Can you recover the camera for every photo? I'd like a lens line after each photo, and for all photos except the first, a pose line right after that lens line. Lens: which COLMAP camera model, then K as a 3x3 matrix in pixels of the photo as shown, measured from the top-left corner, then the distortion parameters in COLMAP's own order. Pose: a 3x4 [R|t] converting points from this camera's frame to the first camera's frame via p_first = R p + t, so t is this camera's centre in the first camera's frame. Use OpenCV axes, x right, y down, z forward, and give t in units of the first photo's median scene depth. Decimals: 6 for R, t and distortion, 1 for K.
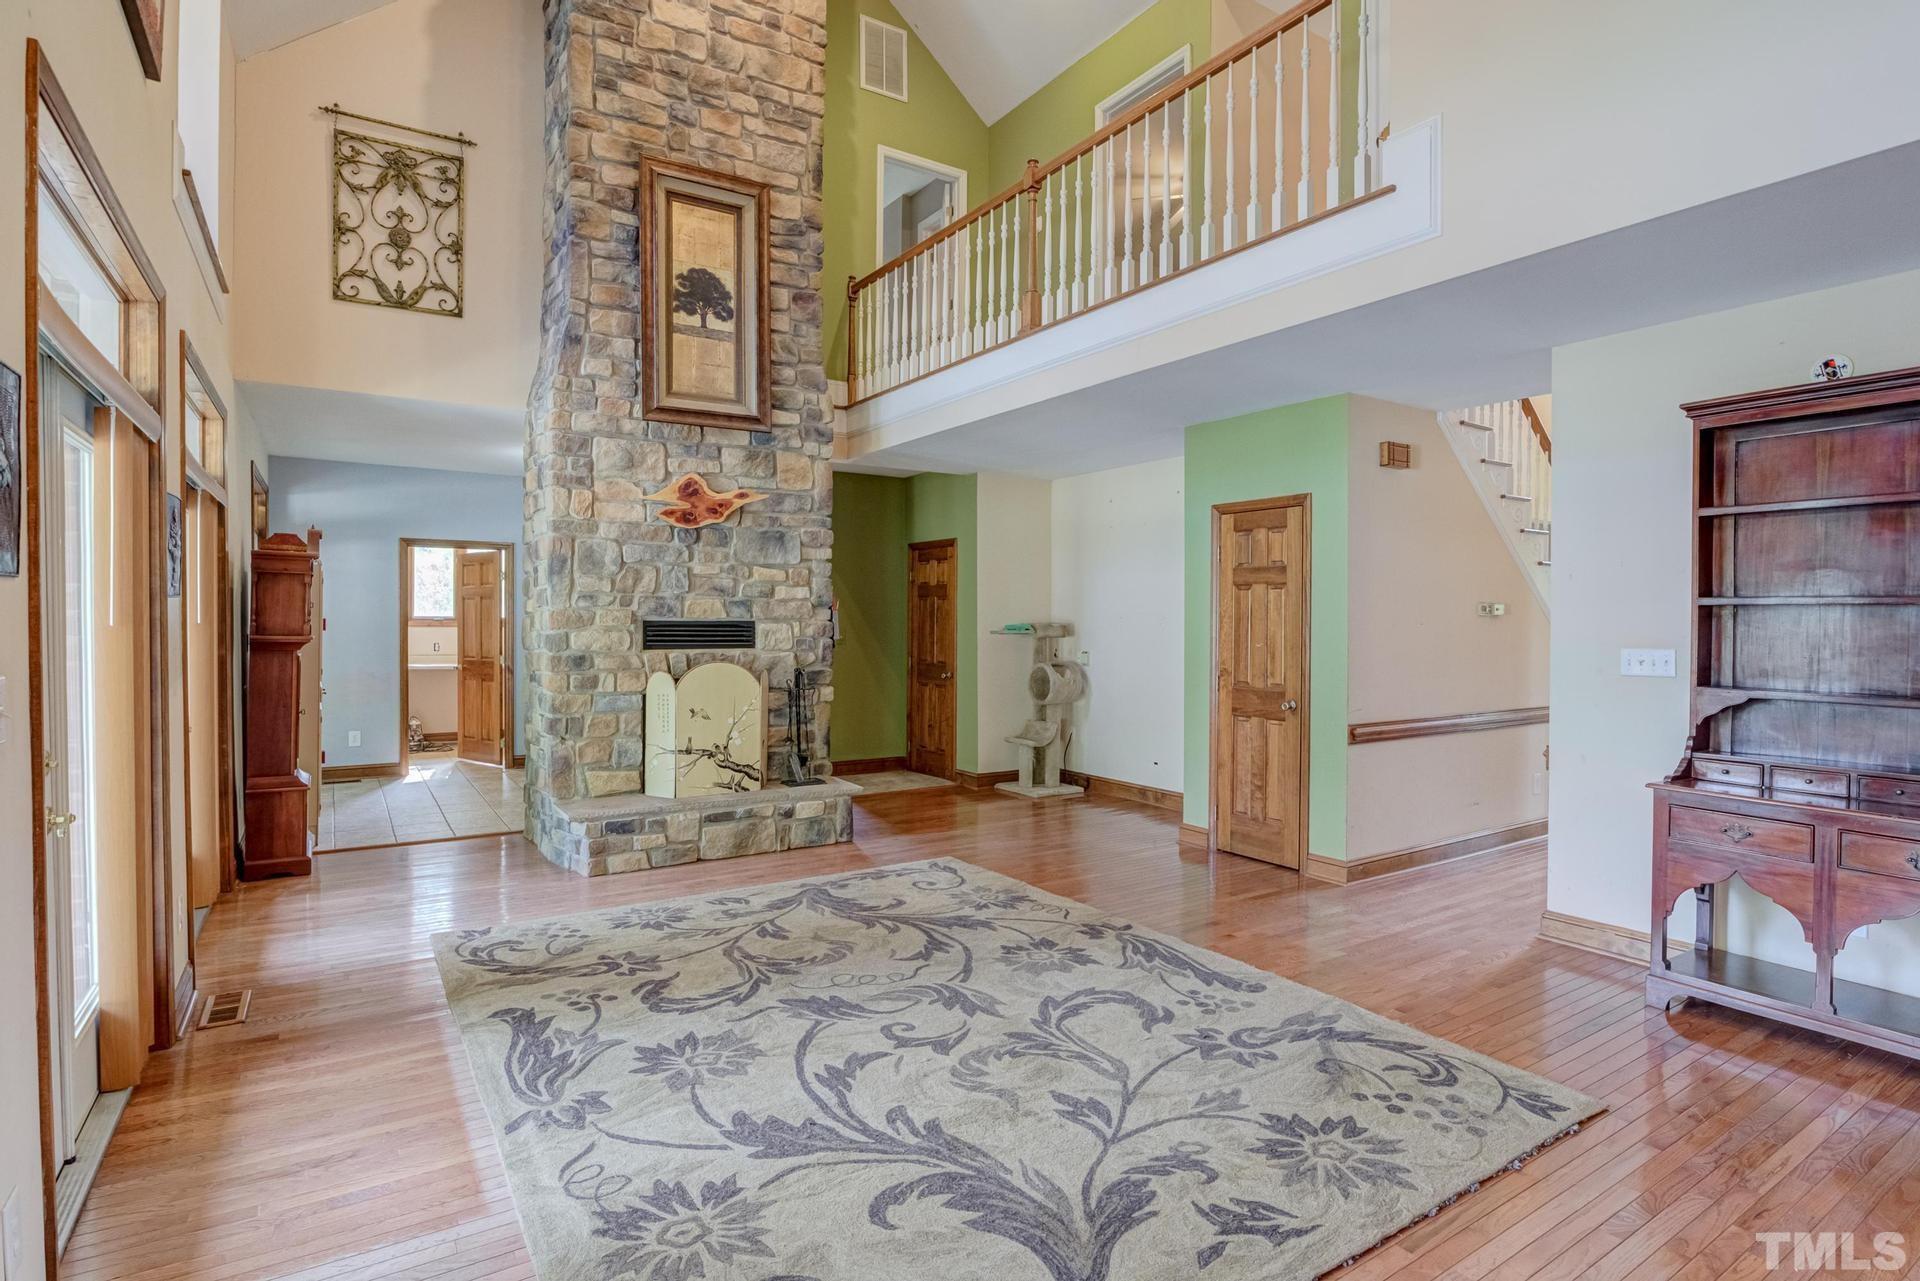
lens RADIAL K [[977.4, 0, 963.5], [0, 977.4, 638.5], [0, 0, 1]] dist [-0.022974, 0.010057]
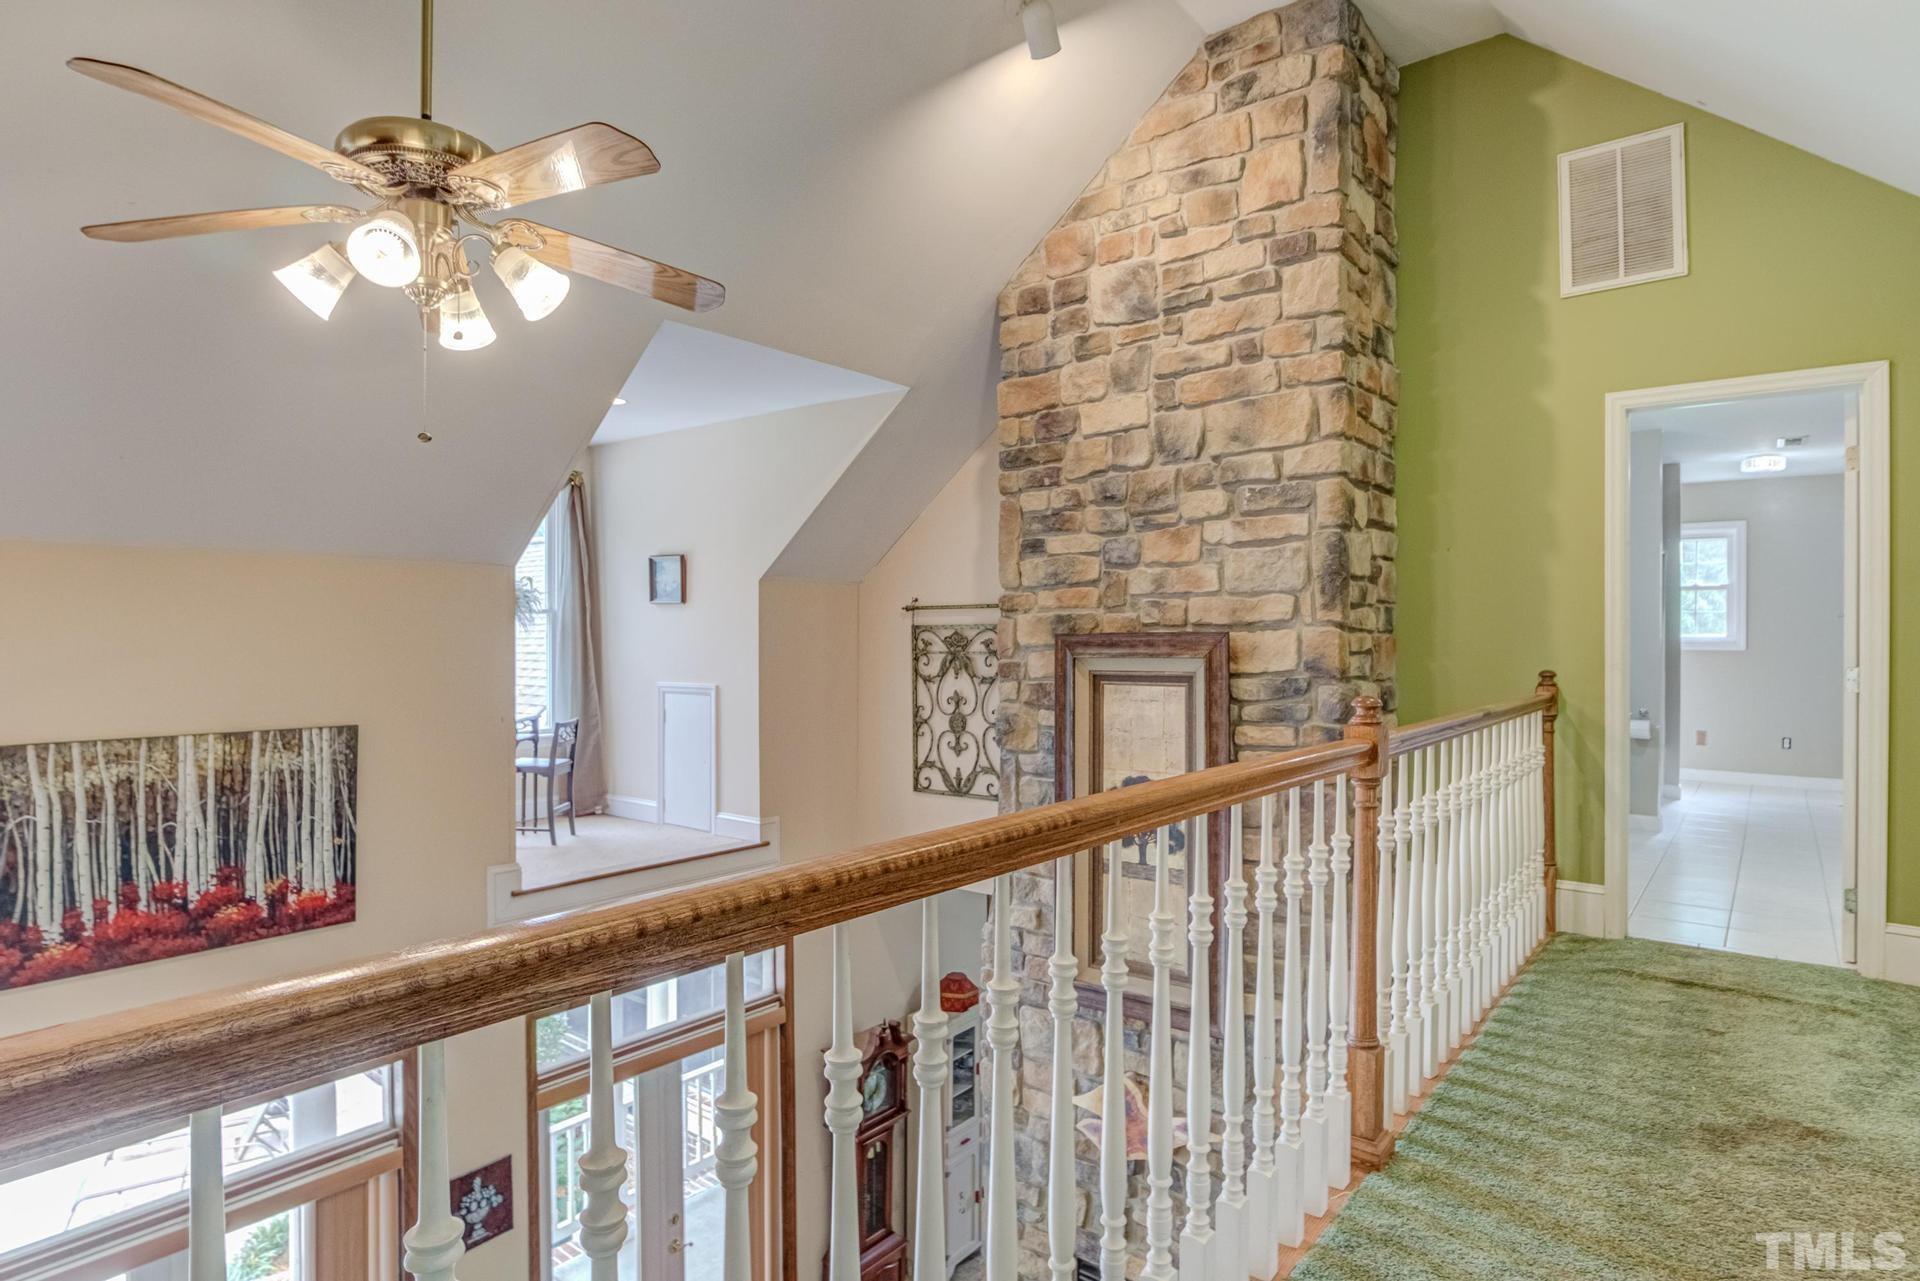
lens RADIAL K [[1043.0, 0, 968.3], [0, 1043.0, 650.6], [0, 0, 1]] dist [-0.020622, 0.001011]
pose [[0.323501, 0.001916, -0.946226, 0.385828], [-0.007479, 0.999972, -0.000532, -0.478375], [0.946198, 0.007249, 0.323506, 0.669863]]
